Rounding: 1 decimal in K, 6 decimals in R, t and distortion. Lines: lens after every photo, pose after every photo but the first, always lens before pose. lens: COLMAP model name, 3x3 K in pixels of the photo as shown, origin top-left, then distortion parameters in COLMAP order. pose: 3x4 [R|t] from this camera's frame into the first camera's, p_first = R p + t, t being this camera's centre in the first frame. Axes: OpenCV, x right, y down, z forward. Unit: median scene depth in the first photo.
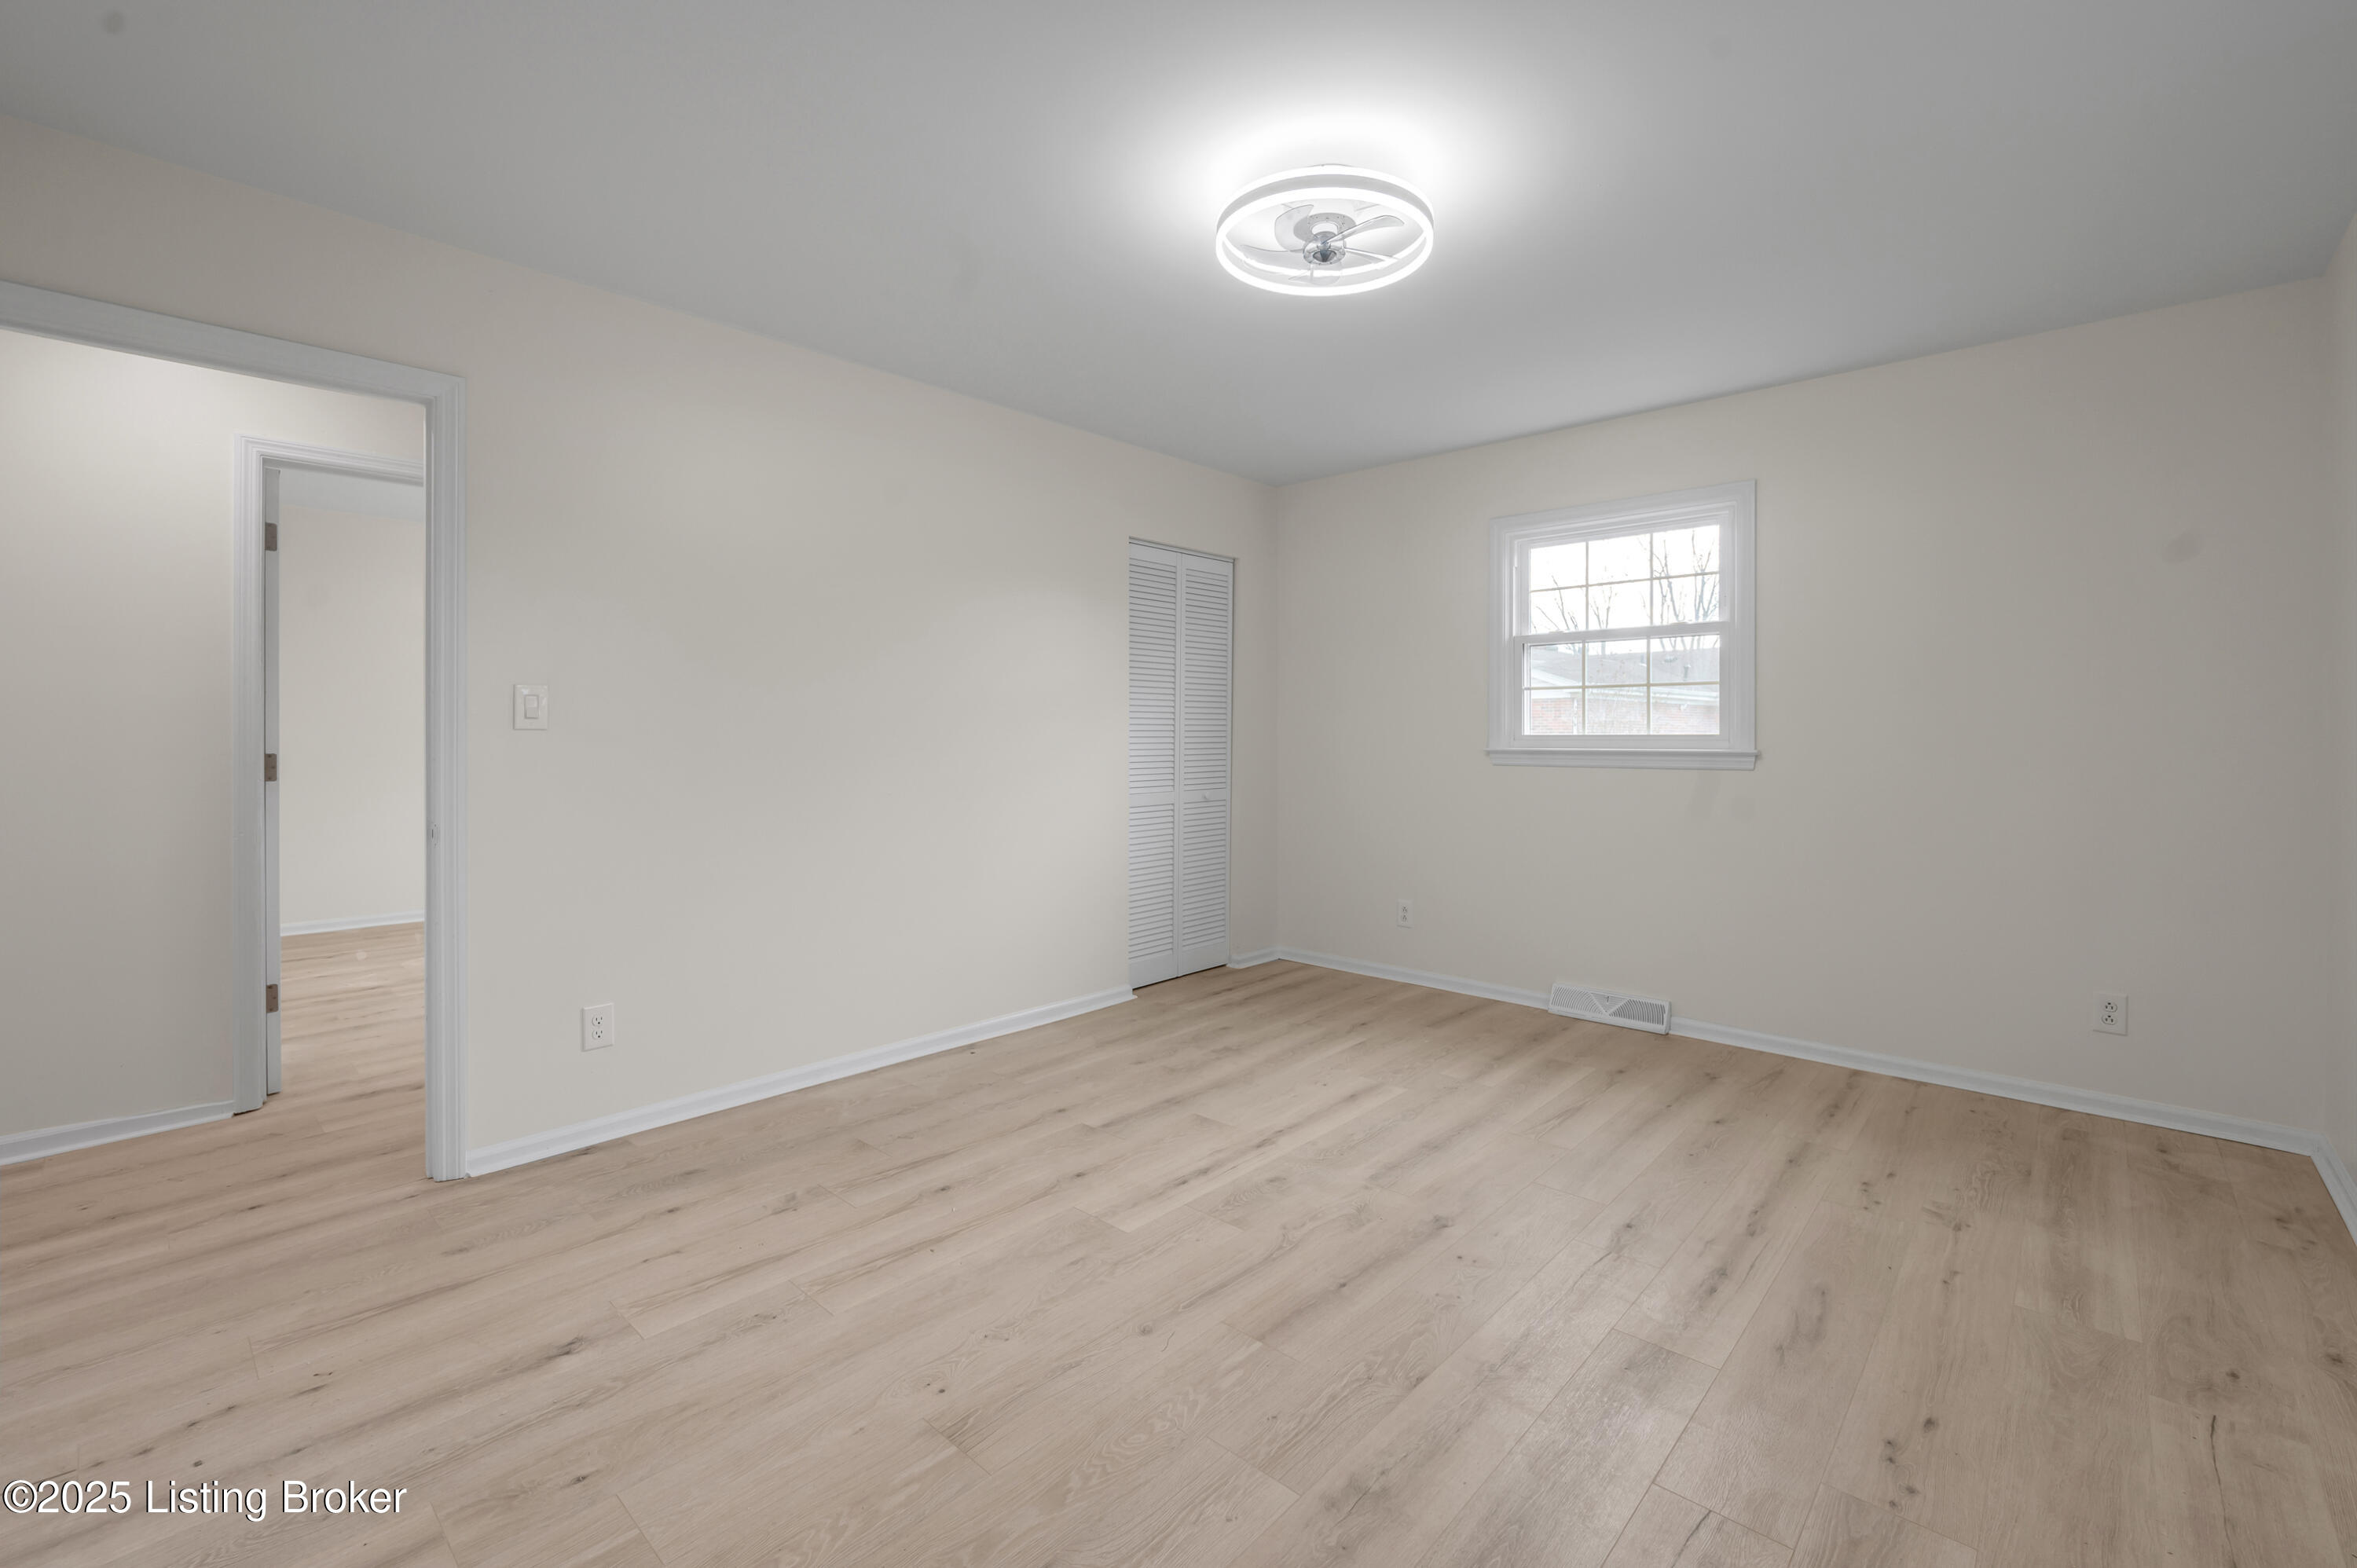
lens RADIAL K [[1039.7, 0, 1172.5], [0, 1039.7, 738.8], [0, 0, 1]] dist [-0.000560, -0.000047]
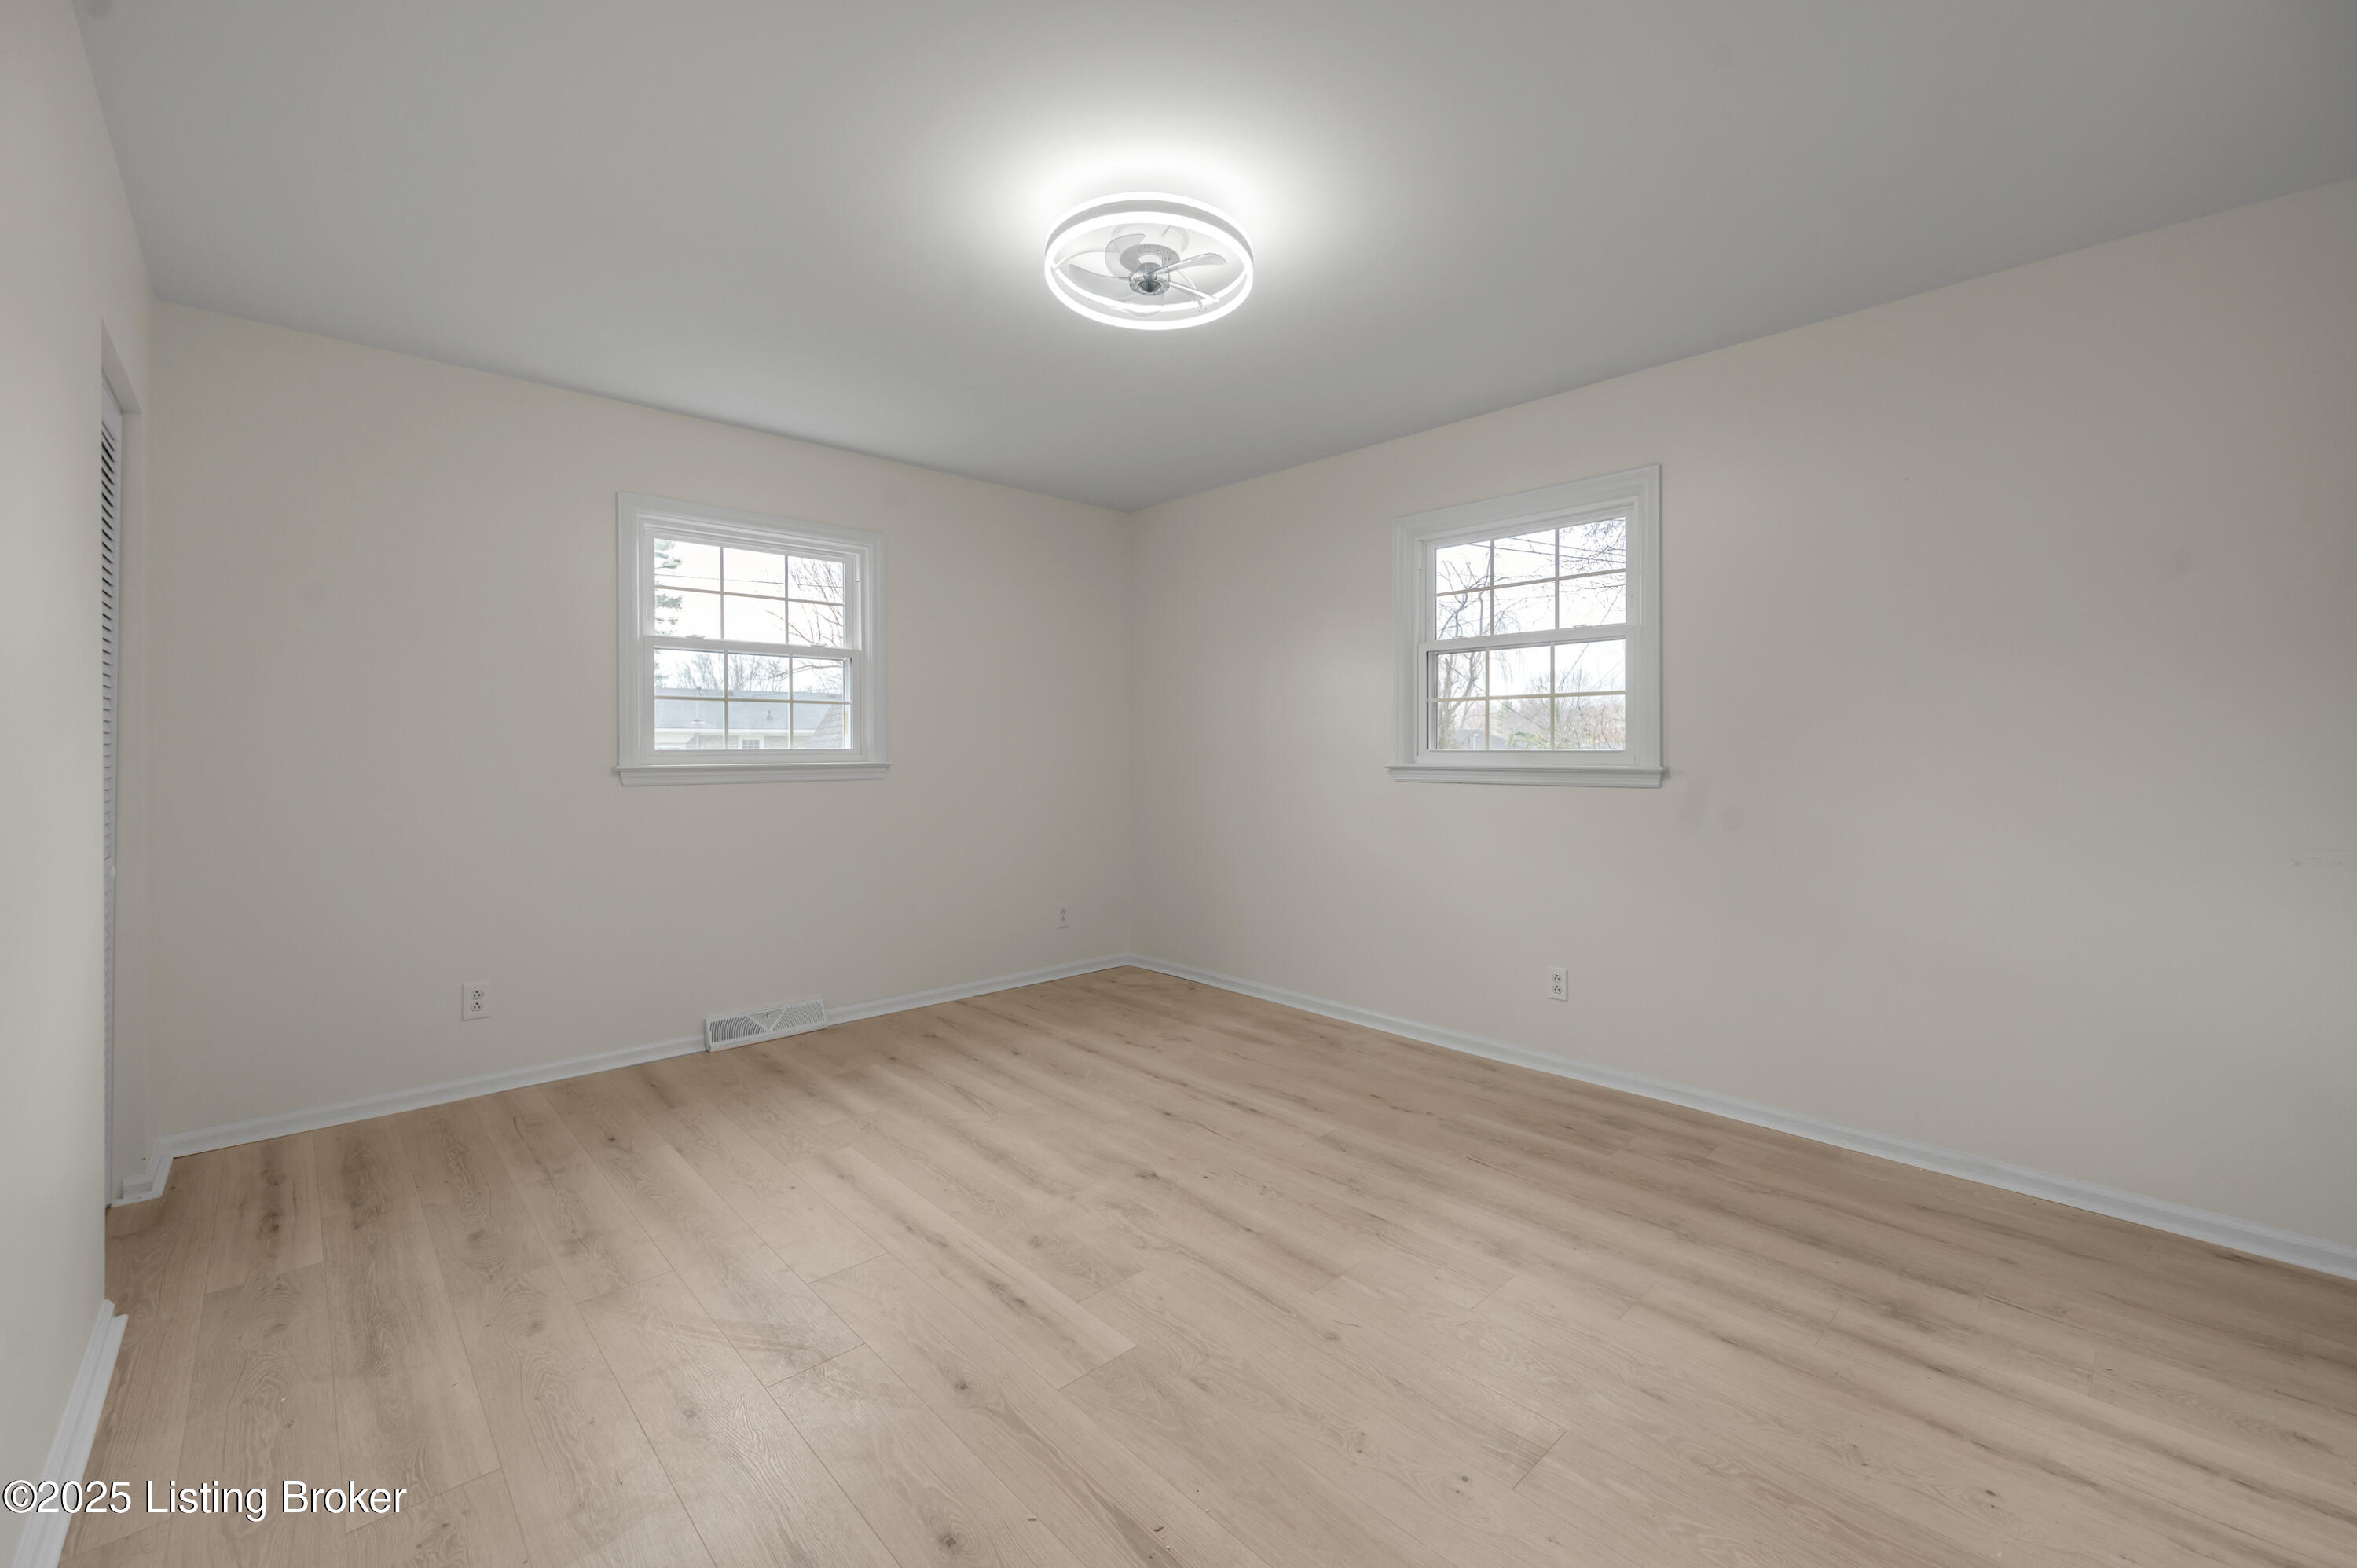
lens RADIAL K [[995.7, 0, 1166.5], [0, 995.7, 752.2], [0, 0, 1]] dist [-0.001111, 0.000033]
pose [[0.035576, -0.005486, 0.999352, -0.725868], [0.006497, 0.999965, 0.005258, -0.005830], [-0.999346, 0.006306, 0.035610, 0.814928]]
